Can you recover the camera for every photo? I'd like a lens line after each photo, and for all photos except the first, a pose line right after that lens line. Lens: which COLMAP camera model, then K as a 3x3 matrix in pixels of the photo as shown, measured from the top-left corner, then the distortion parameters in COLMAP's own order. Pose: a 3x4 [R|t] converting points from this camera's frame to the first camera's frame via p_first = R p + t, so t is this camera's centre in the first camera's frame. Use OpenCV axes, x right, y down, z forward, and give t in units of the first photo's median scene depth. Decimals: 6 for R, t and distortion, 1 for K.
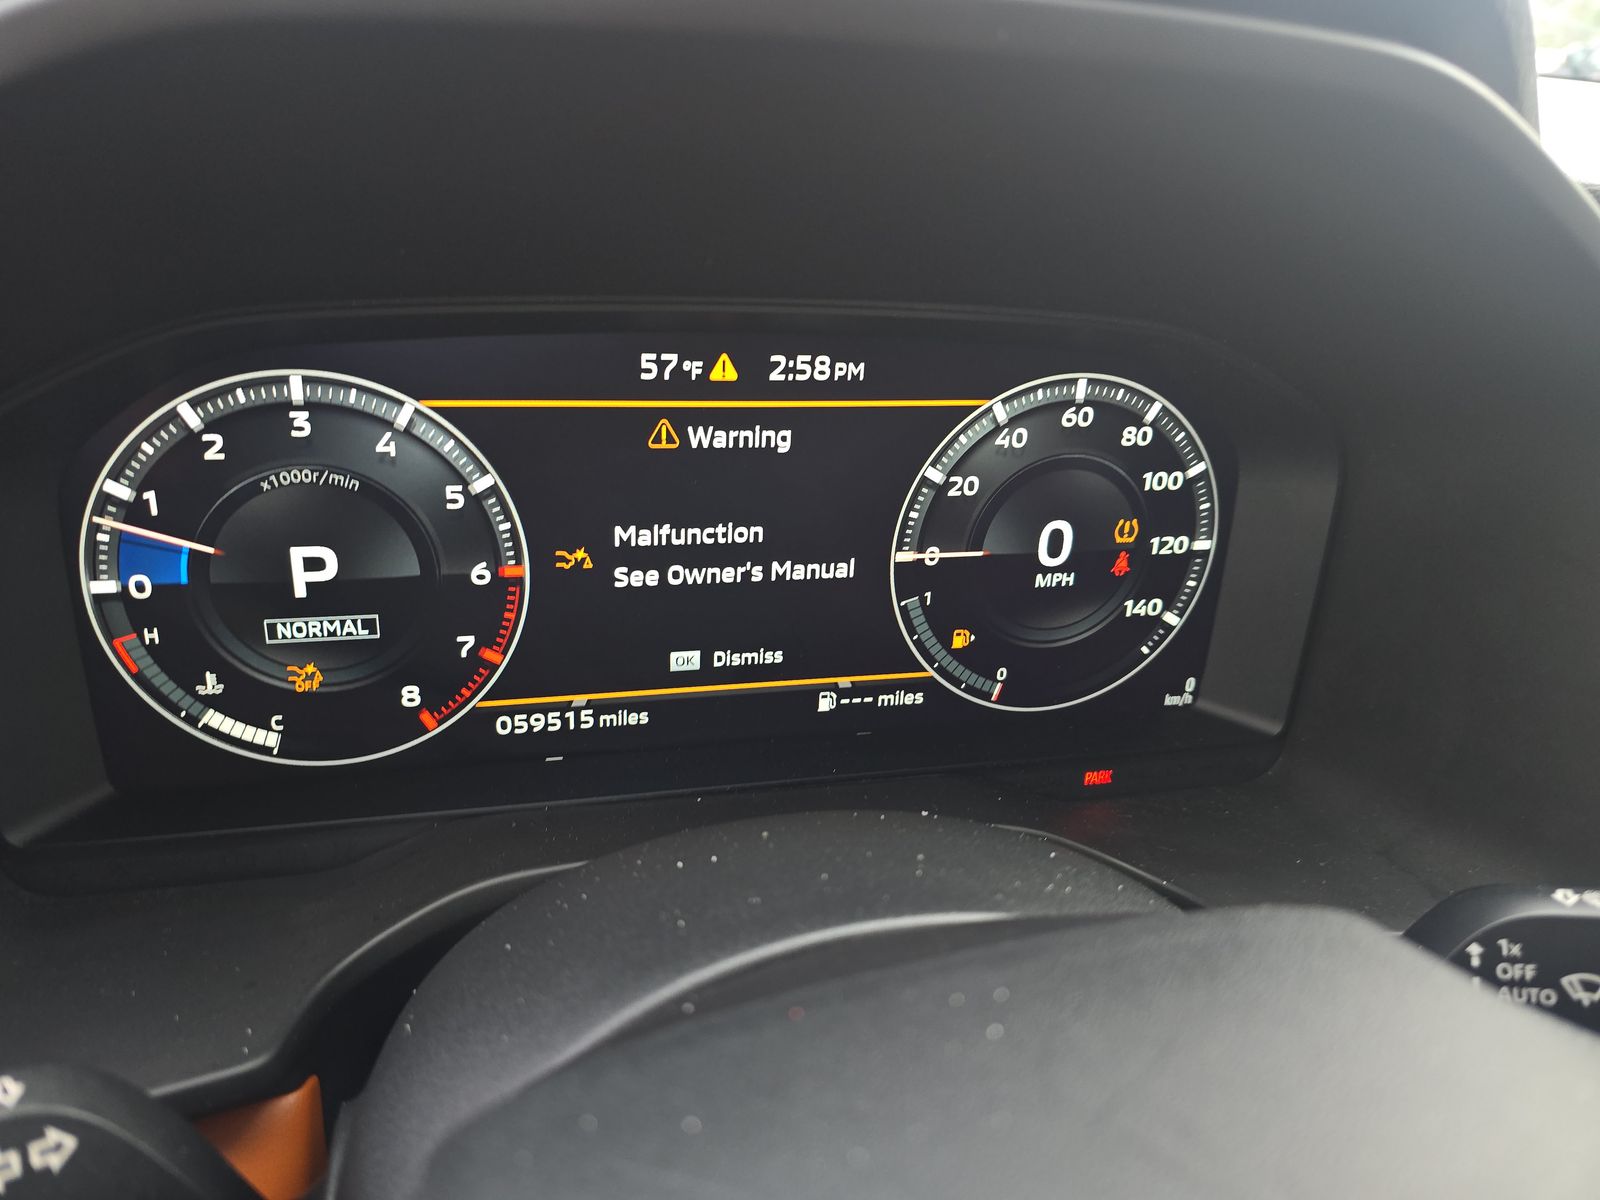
lens RADIAL K [[1106.8, 0, 794.3], [0, 1106.8, 594.0], [0, 0, 1]] dist [0.049779, -0.049847]
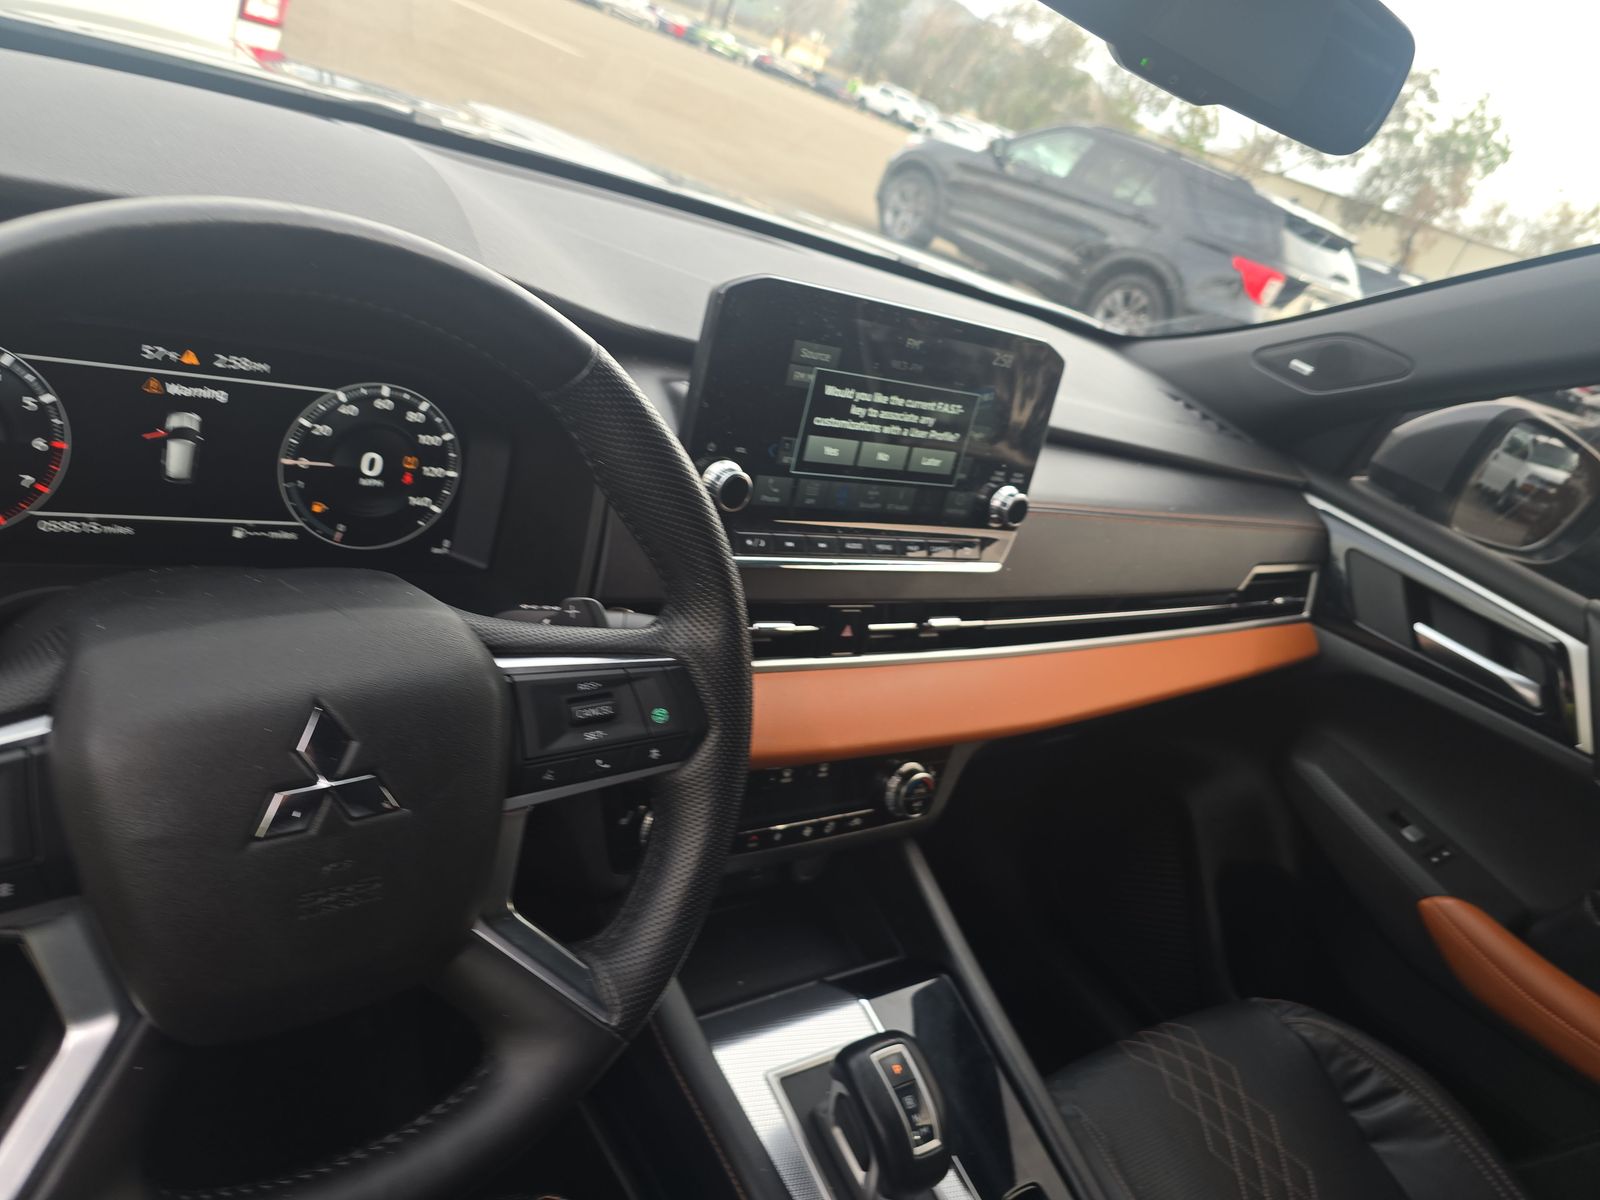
lens RADIAL K [[1106.3, 0, 800.1], [0, 1106.3, 574.9], [0, 0, 1]] dist [0.076920, -0.099515]
pose [[0.899859, 0.066983, 0.431007, 0.077052], [-0.076071, 0.997095, 0.003863, 0.093891], [-0.429496, -0.036263, 0.902340, -1.254874]]
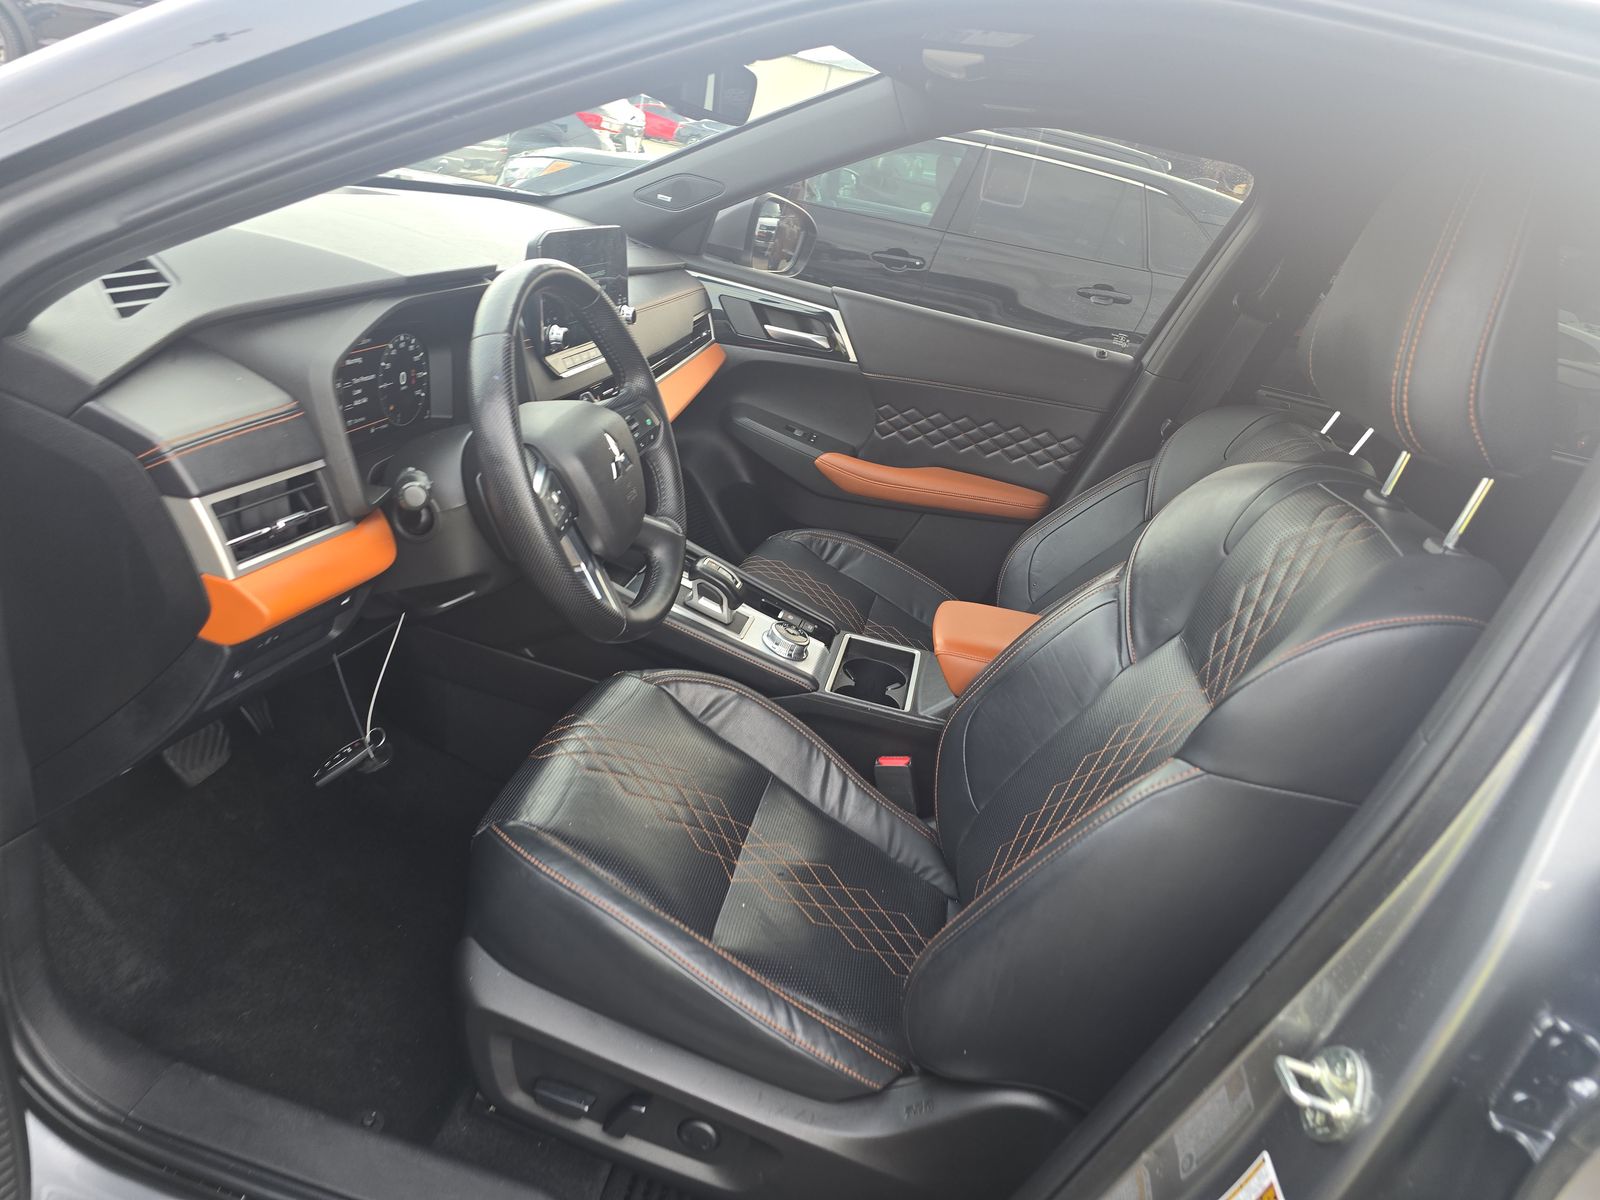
lens RADIAL K [[1106.8, 0, 794.3], [0, 1106.8, 594.0], [0, 0, 1]] dist [0.049779, -0.049847]
pose [[0.426761, -0.327977, 0.842797, -2.884429], [0.247233, 0.938732, 0.240121, 0.070044], [-0.869915, 0.105893, 0.481700, -2.119819]]
